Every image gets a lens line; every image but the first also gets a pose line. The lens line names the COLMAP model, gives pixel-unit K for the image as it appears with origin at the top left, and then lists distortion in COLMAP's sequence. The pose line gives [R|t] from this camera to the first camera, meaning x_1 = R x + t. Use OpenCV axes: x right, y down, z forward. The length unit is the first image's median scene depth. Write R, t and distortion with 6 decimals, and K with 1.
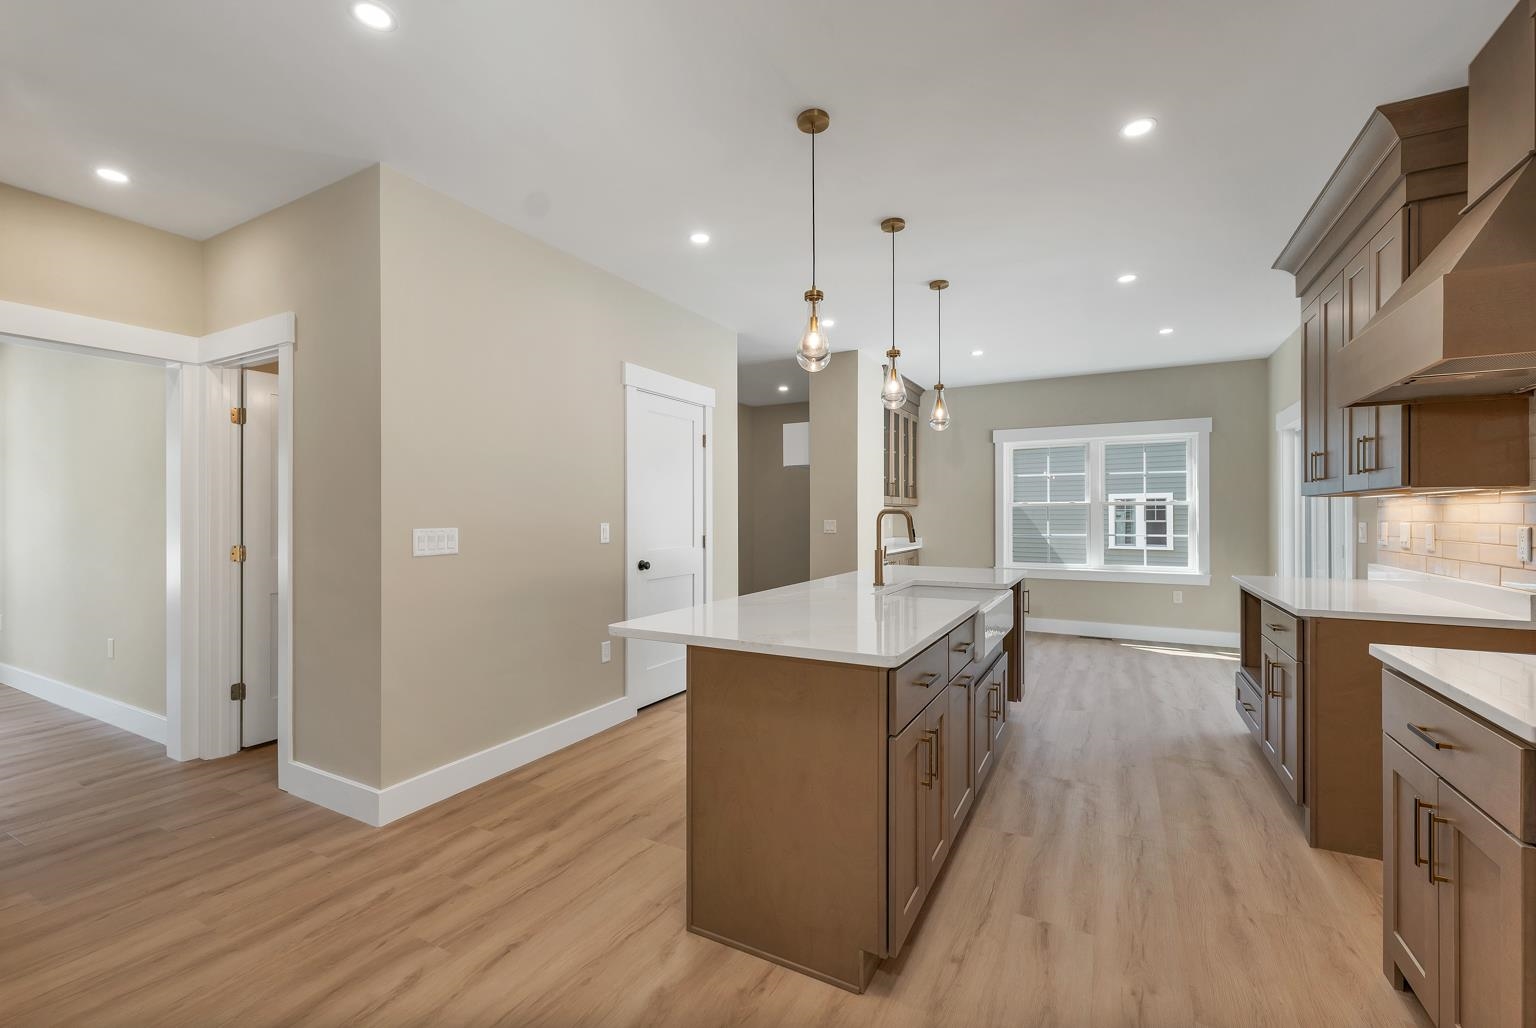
lens RADIAL K [[630.9, 0, 768.9], [0, 630.9, 512.7], [0, 0, 1]] dist [0.003366, 0.000083]
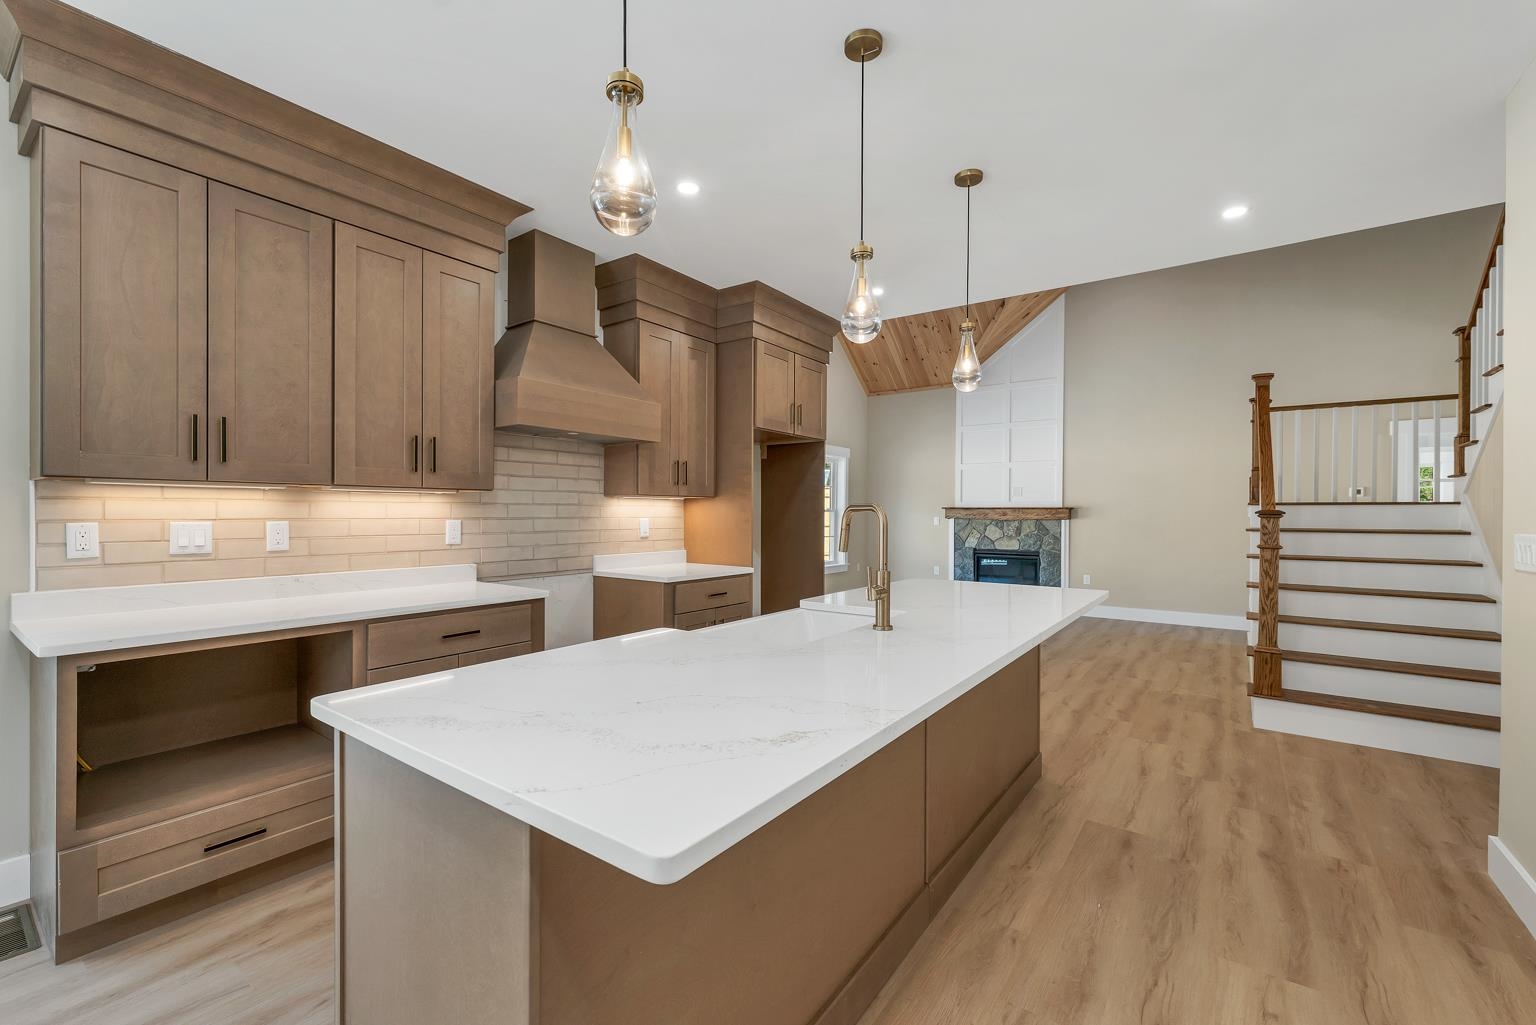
lens RADIAL K [[630.9, 0, 772.8], [0, 630.9, 513.0], [0, 0, 1]] dist [0.003366, 0.000083]
pose [[-0.991087, -0.002402, 0.133193, 0.259167], [-0.003161, 0.999980, -0.005487, 0.010184], [-0.133177, -0.005859, -0.991075, 2.127283]]
